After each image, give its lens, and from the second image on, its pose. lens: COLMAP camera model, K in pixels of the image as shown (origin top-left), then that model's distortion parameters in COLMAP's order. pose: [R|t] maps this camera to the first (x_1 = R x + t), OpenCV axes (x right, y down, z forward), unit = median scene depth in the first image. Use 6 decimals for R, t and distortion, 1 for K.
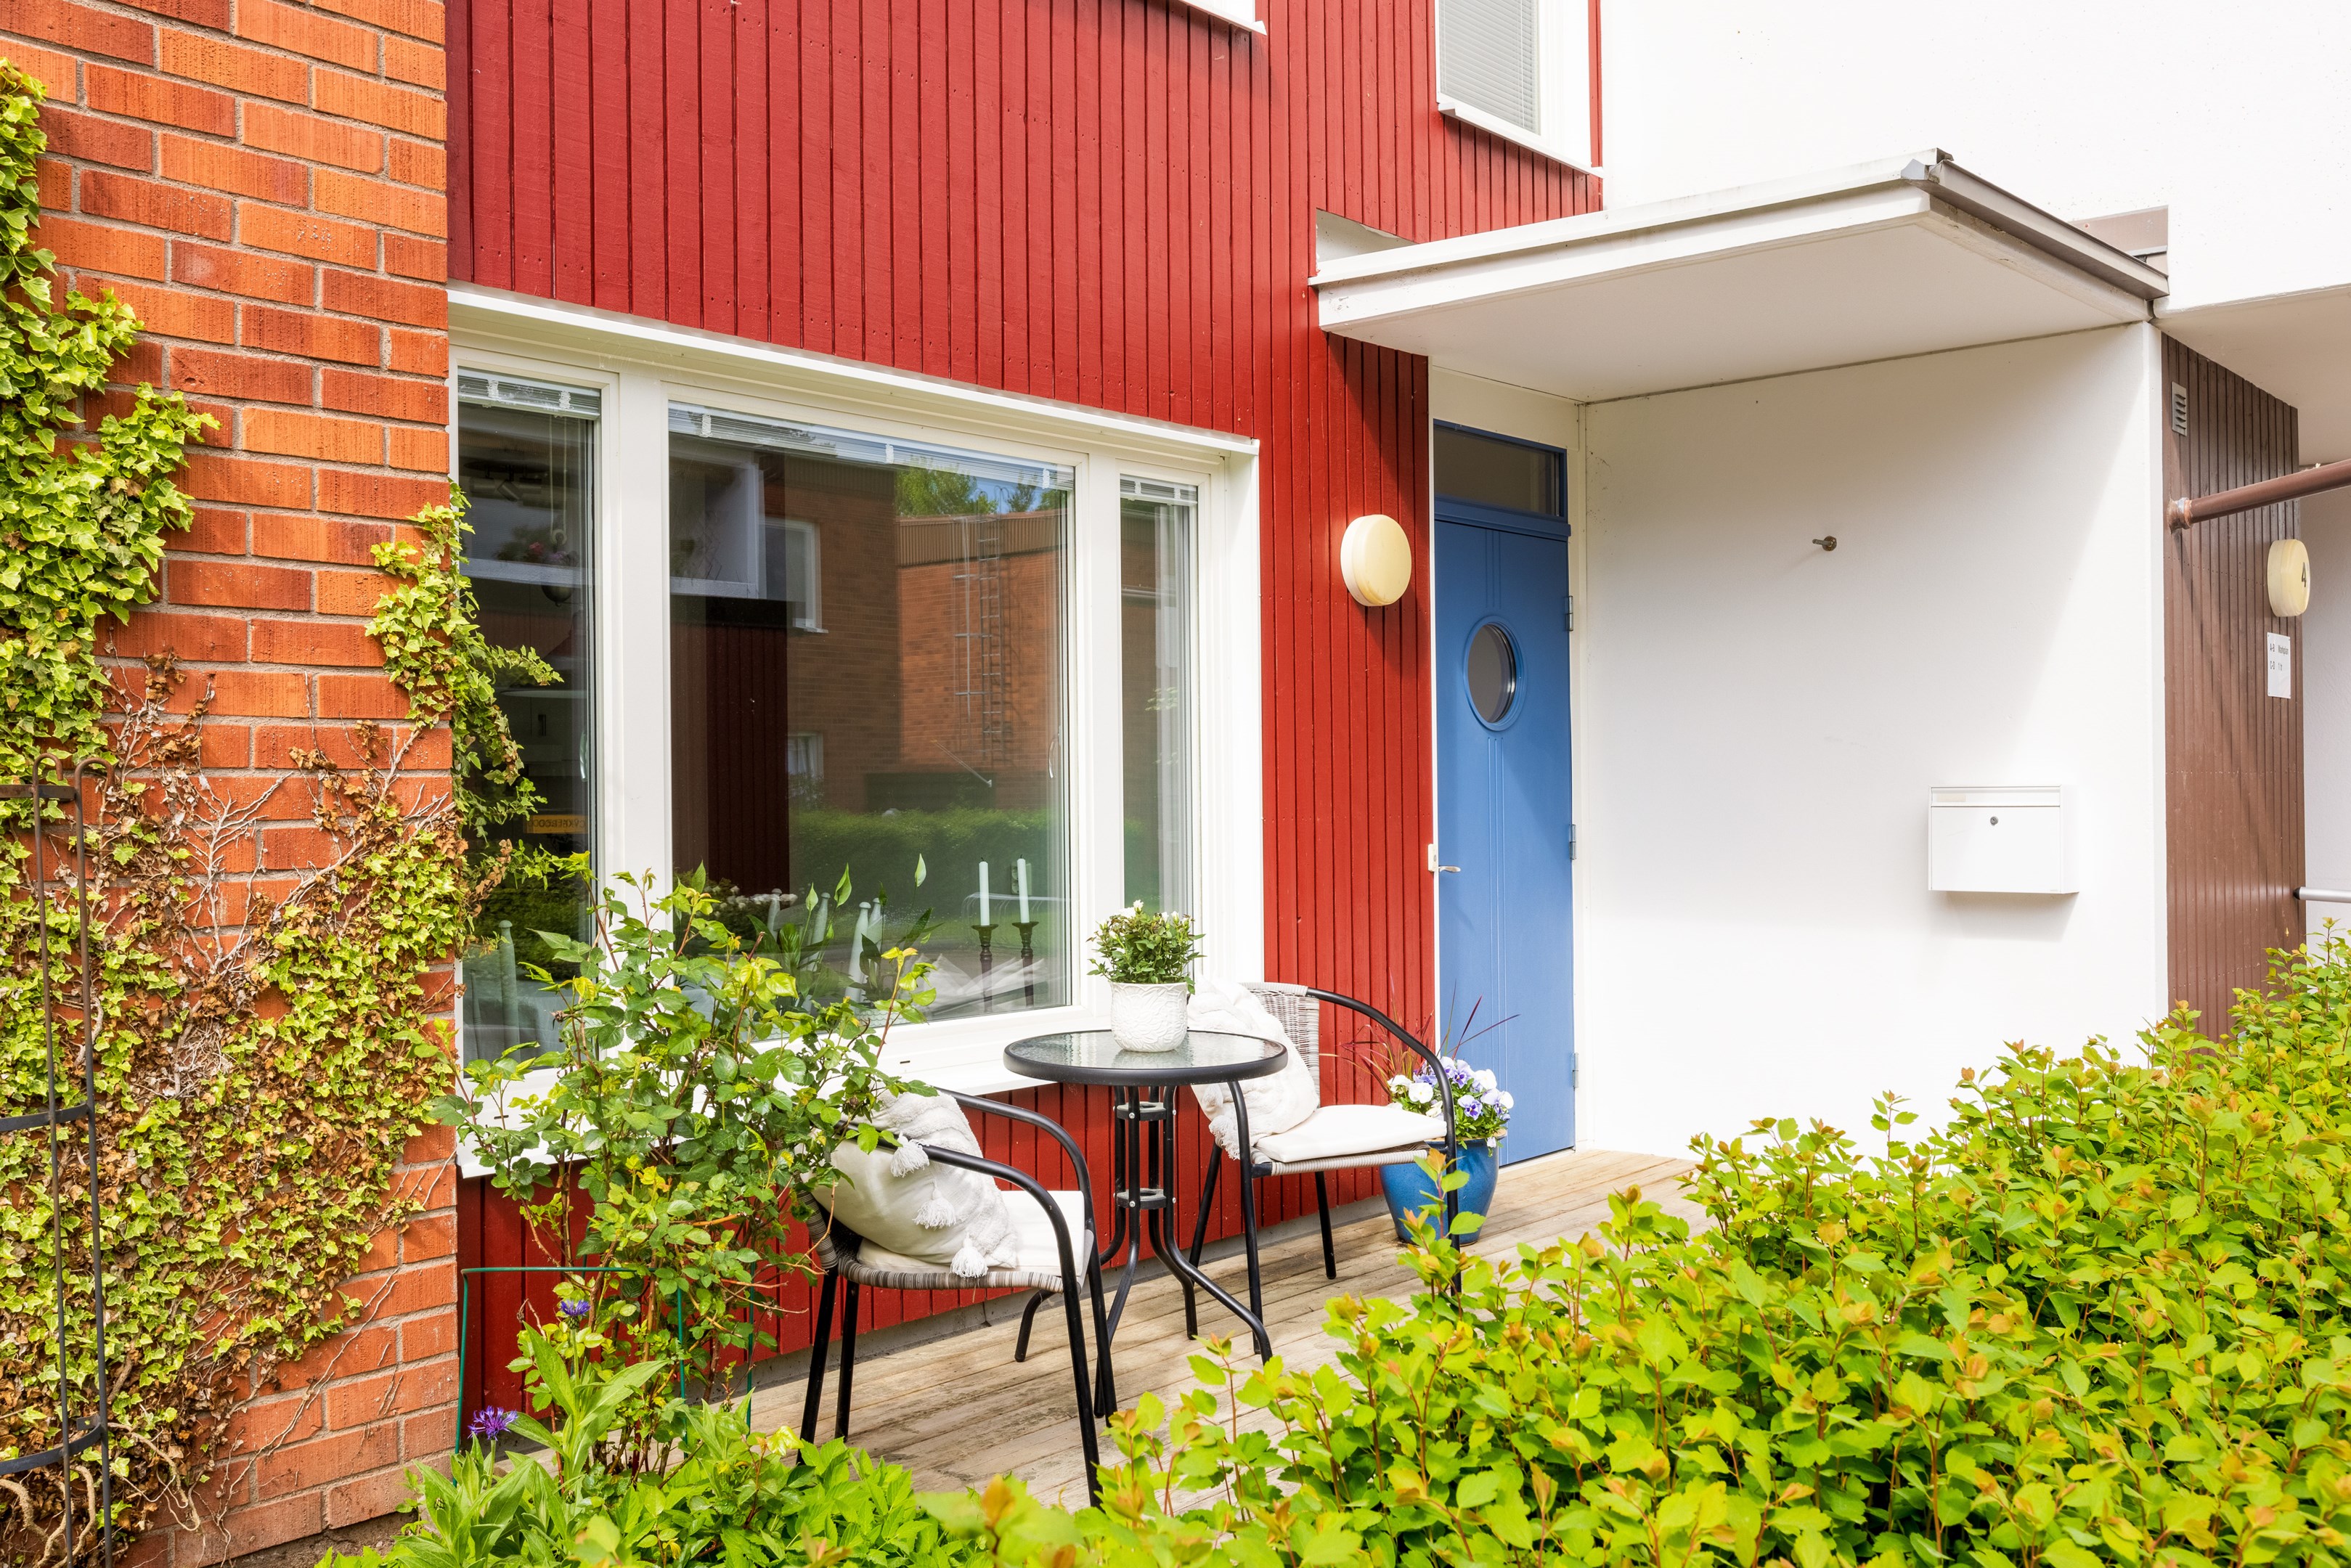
lens RADIAL K [[2031.6, 0, 1189.7], [0, 2031.6, 774.0], [0, 0, 1]] dist [0.006334, 0.002781]
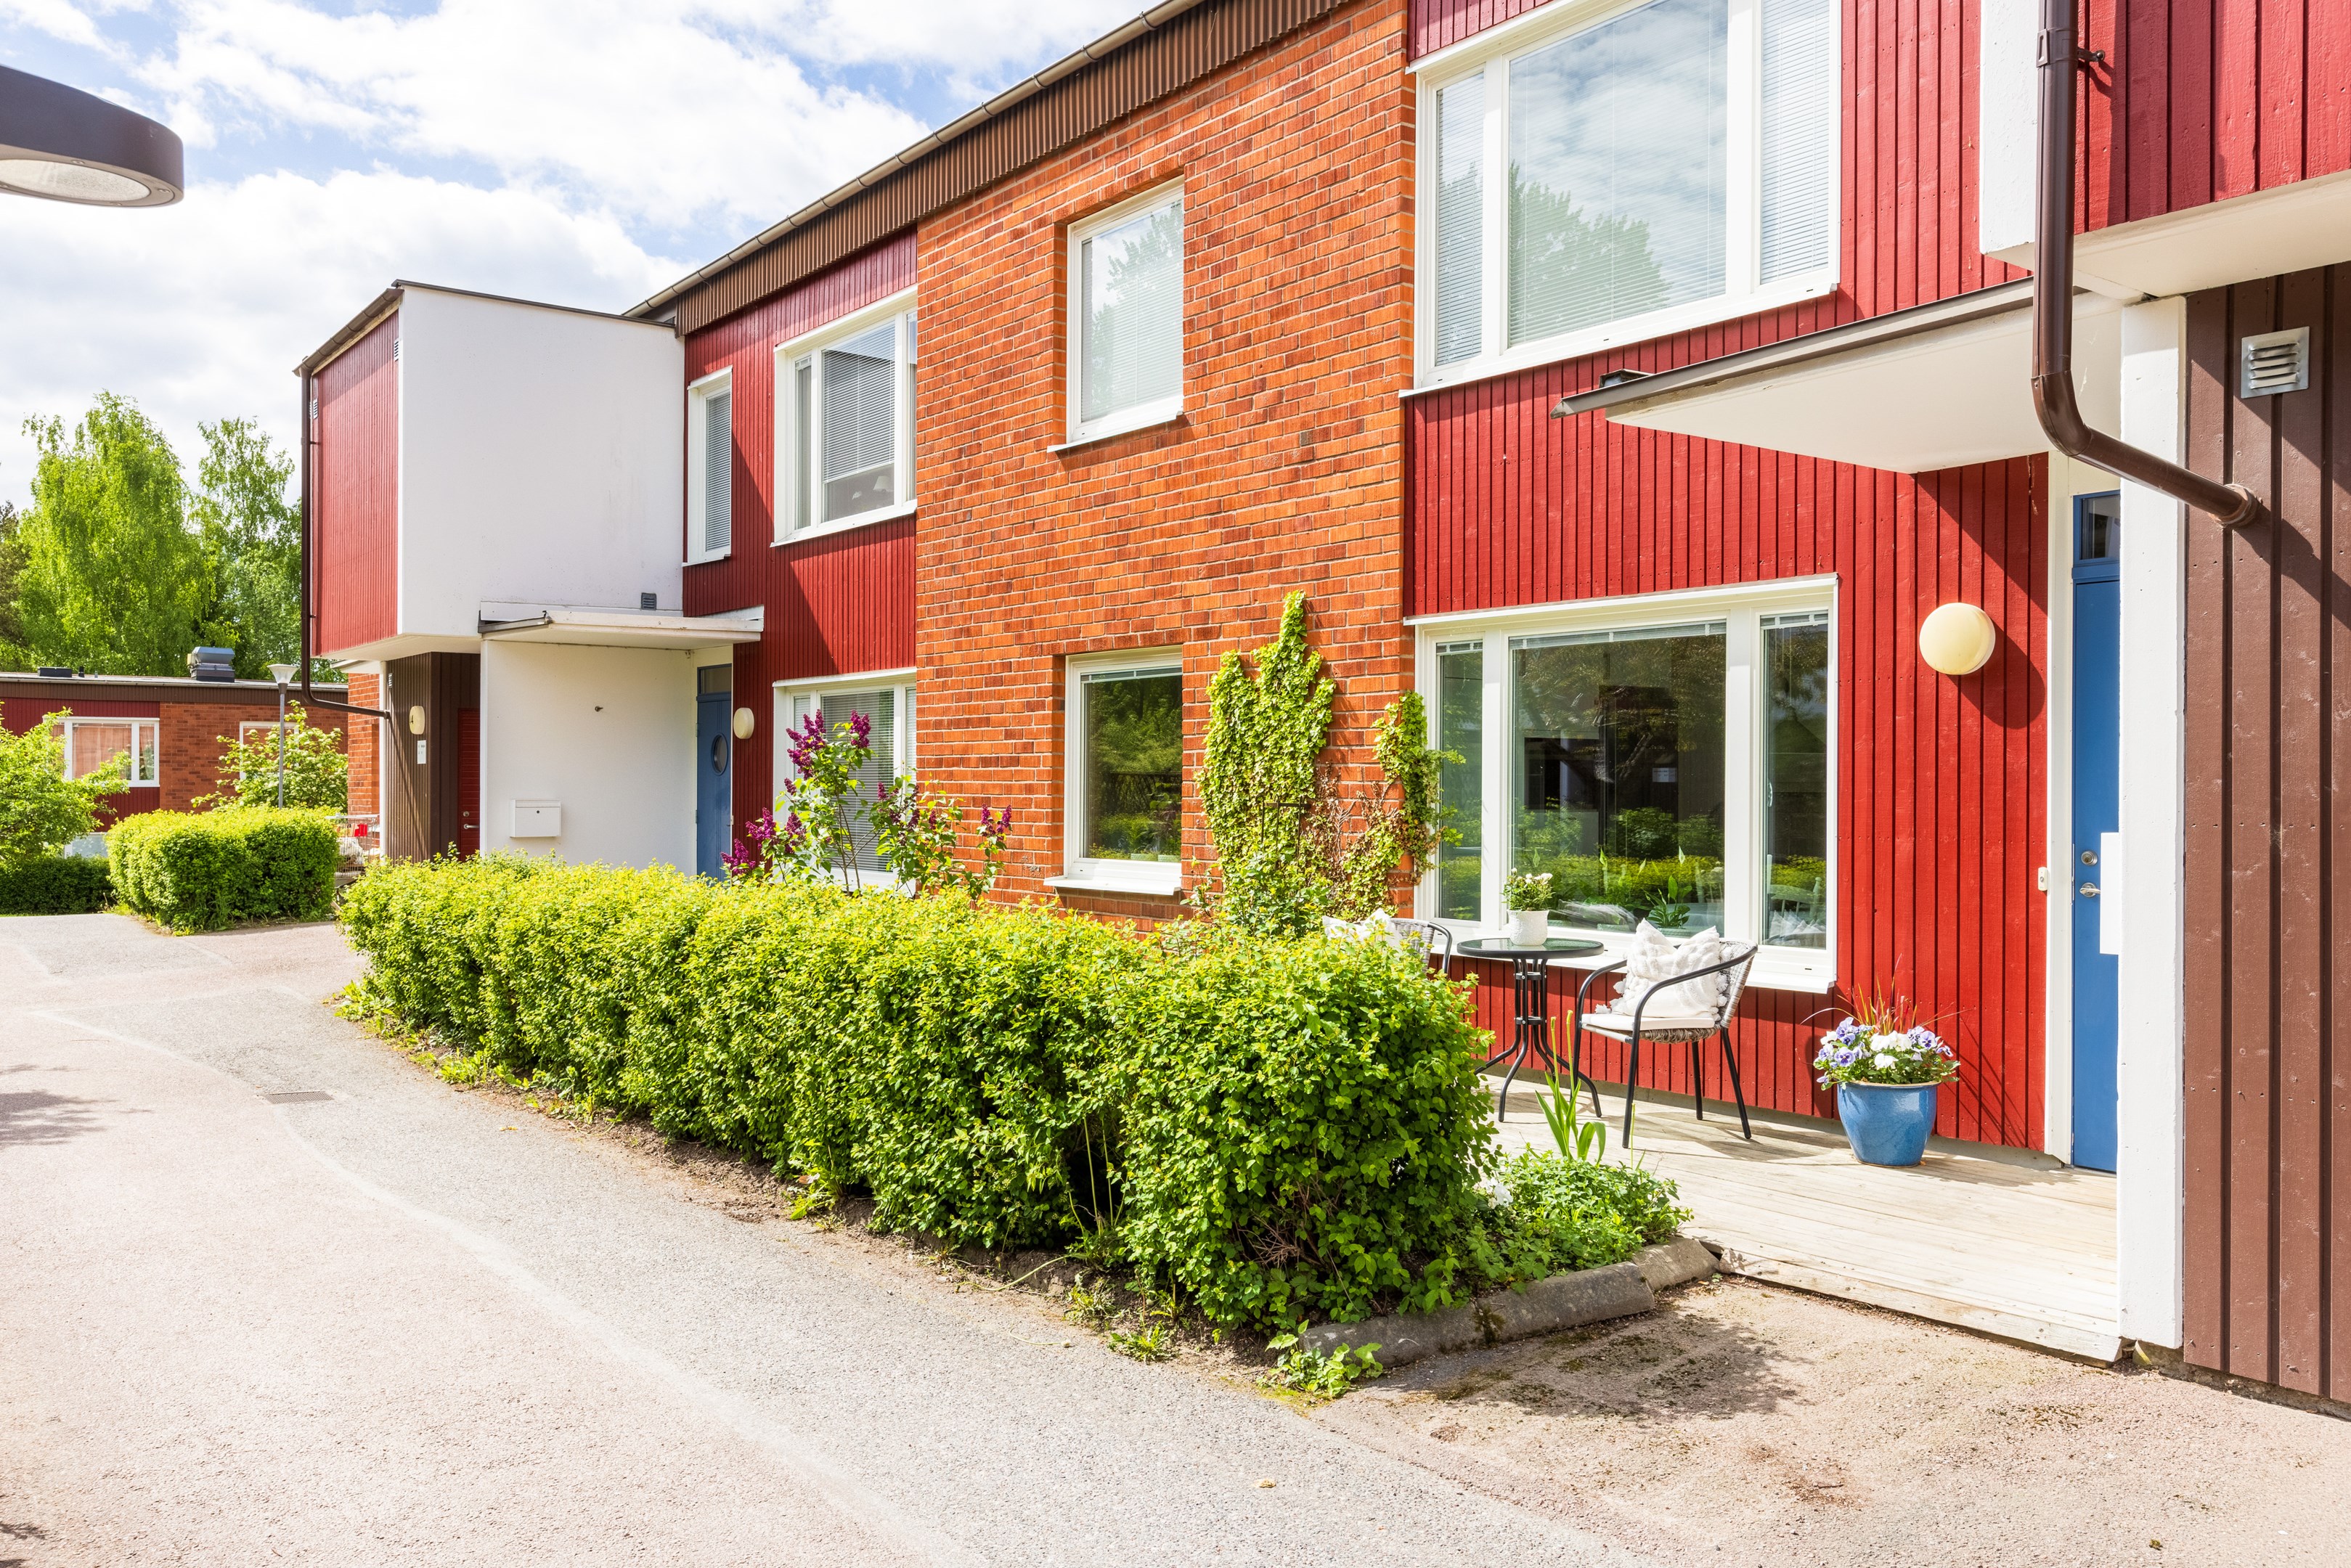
lens RADIAL K [[1752.0, 0, 1120.0], [0, 1752.0, 780.5], [0, 0, 1]] dist [0.013875, 0.001109]
pose [[-0.211162, 0.001853, -0.977449, 1.903616], [0.003424, 0.999993, 0.001156, -0.029263], [0.977445, -0.003103, -0.211166, 1.074317]]
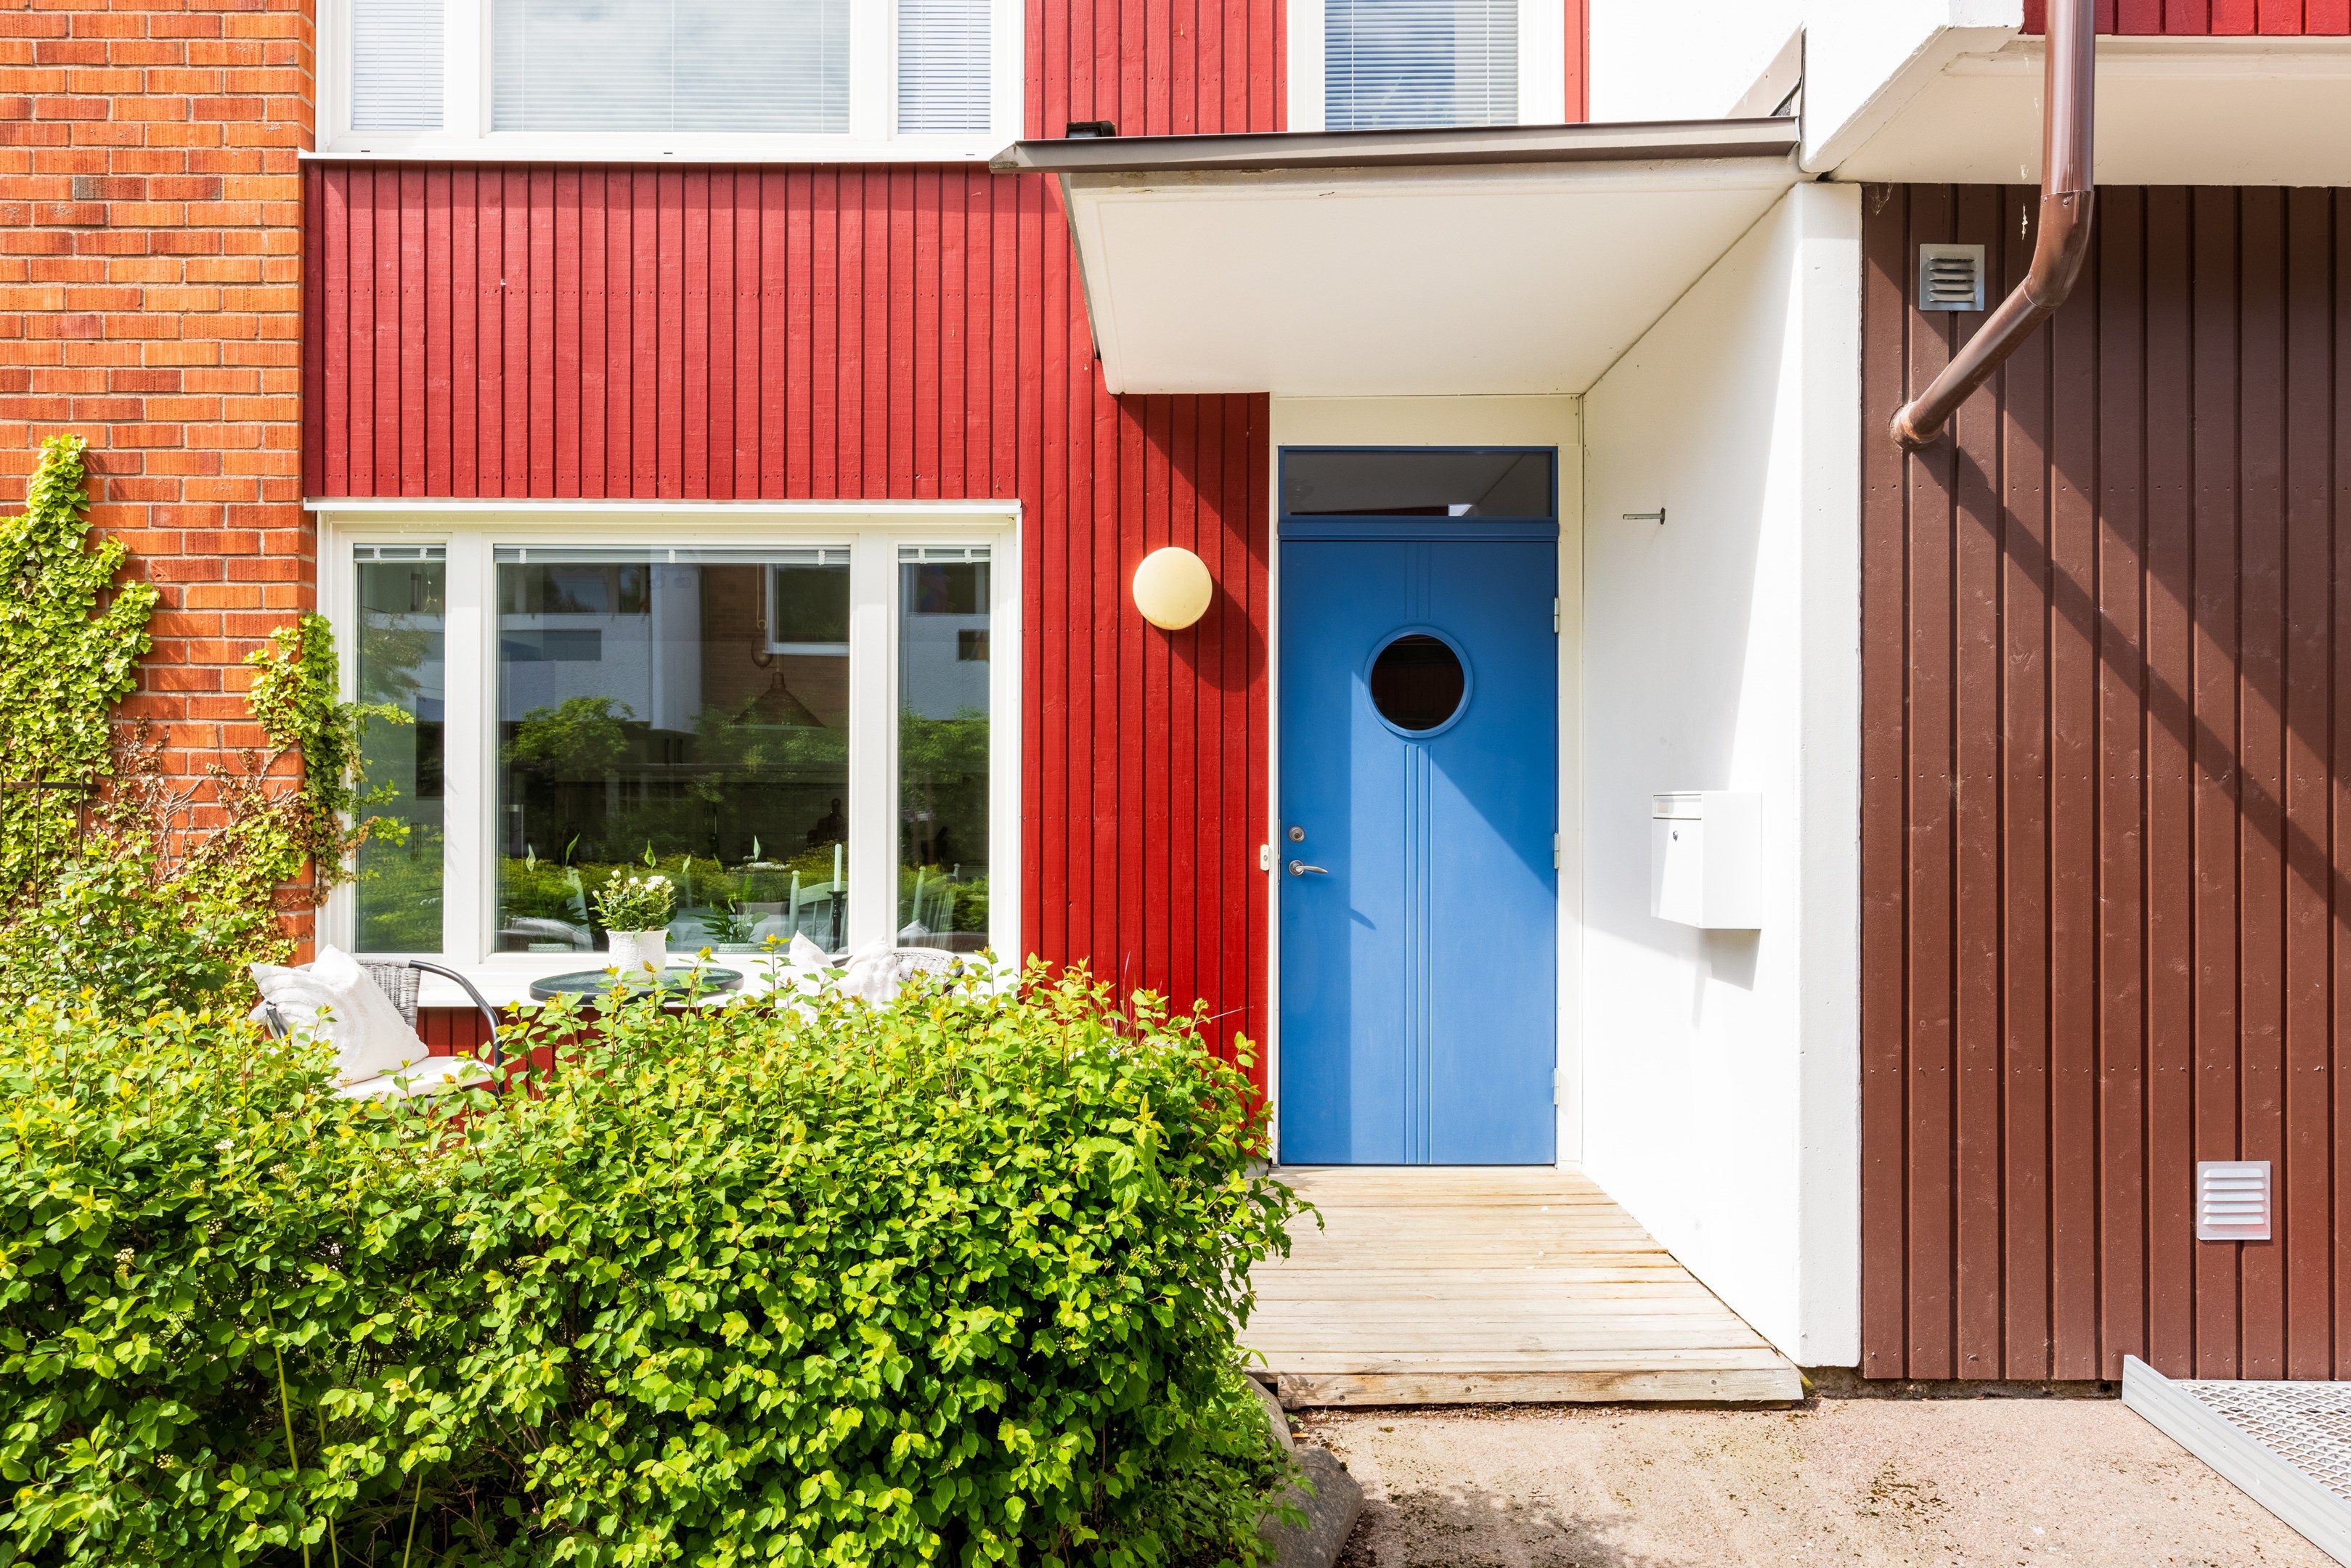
lens RADIAL K [[1628.8, 0, 1206.2], [0, 1628.8, 801.9], [0, 0, 1]] dist [0.006020, -0.004853]
pose [[0.653106, 0.006960, -0.757235, 1.167633], [-0.002549, 0.999972, 0.006993, 0.008738], [0.757263, -0.002637, 0.653105, 0.638431]]
